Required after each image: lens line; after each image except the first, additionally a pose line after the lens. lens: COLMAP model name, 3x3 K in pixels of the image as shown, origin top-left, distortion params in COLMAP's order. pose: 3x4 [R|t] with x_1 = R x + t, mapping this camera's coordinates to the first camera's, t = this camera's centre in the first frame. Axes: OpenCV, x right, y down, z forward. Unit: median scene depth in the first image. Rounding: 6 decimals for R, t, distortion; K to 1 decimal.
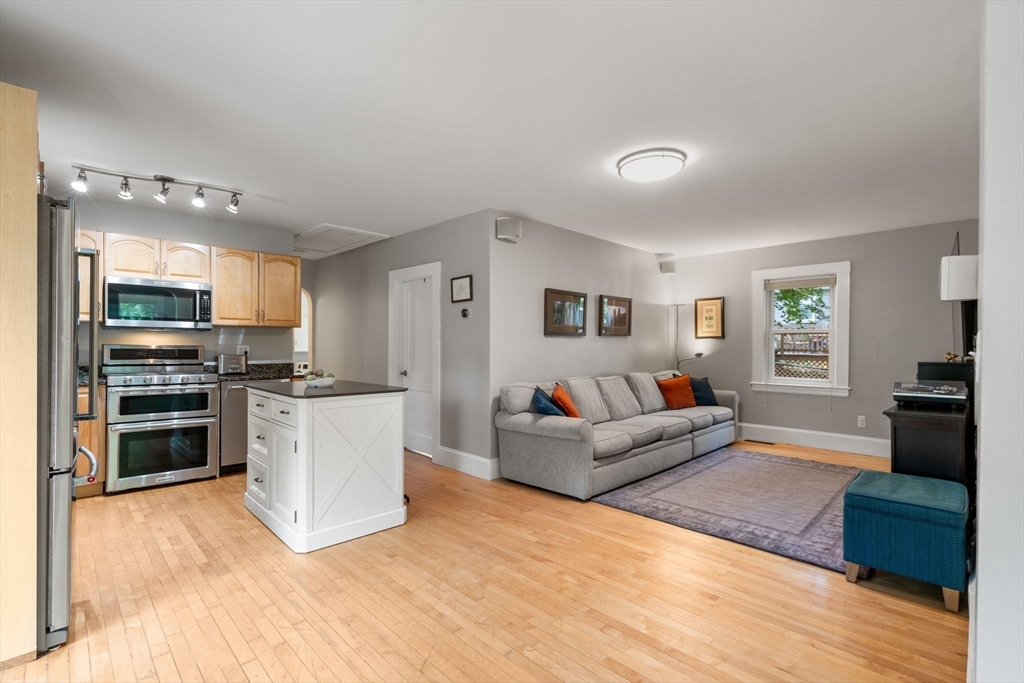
lens RADIAL K [[459.1, 0, 509.9], [0, 459.1, 344.5], [0, 0, 1]] dist [-0.002761, 0.001384]
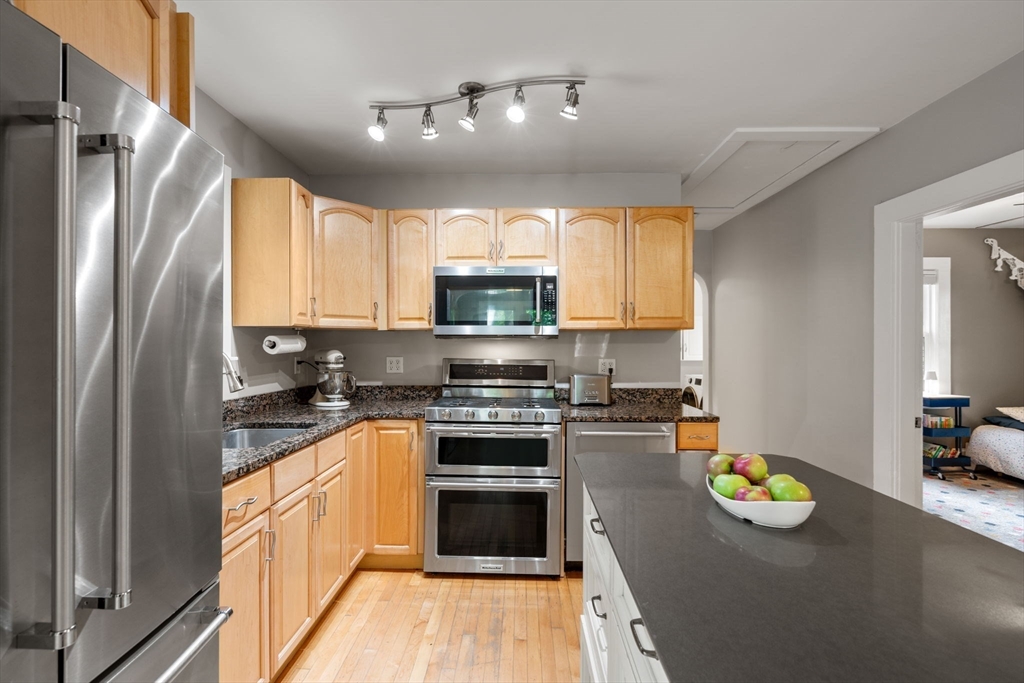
lens RADIAL K [[459.1, 0, 513.0], [0, 459.1, 345.9], [0, 0, 1]] dist [-0.002761, 0.001384]
pose [[0.697620, -0.002282, -0.716464, -0.229132], [0.003916, 0.999992, 0.000628, -0.019708], [0.716457, -0.003244, 0.697624, 0.497147]]
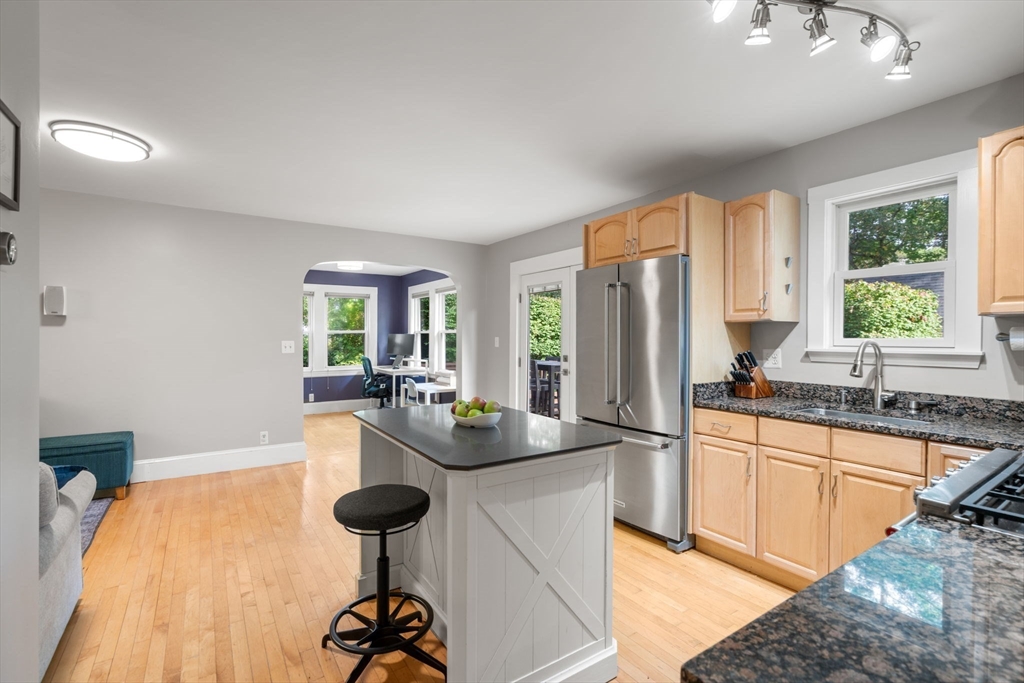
lens RADIAL K [[459.1, 0, 513.1], [0, 459.1, 338.8], [0, 0, 1]] dist [-0.002761, 0.001384]
pose [[-0.982786, -0.005370, 0.184669, -0.431832], [-0.005234, 0.999986, 0.001226, -0.020120], [-0.184673, 0.000238, -0.982800, 1.204143]]
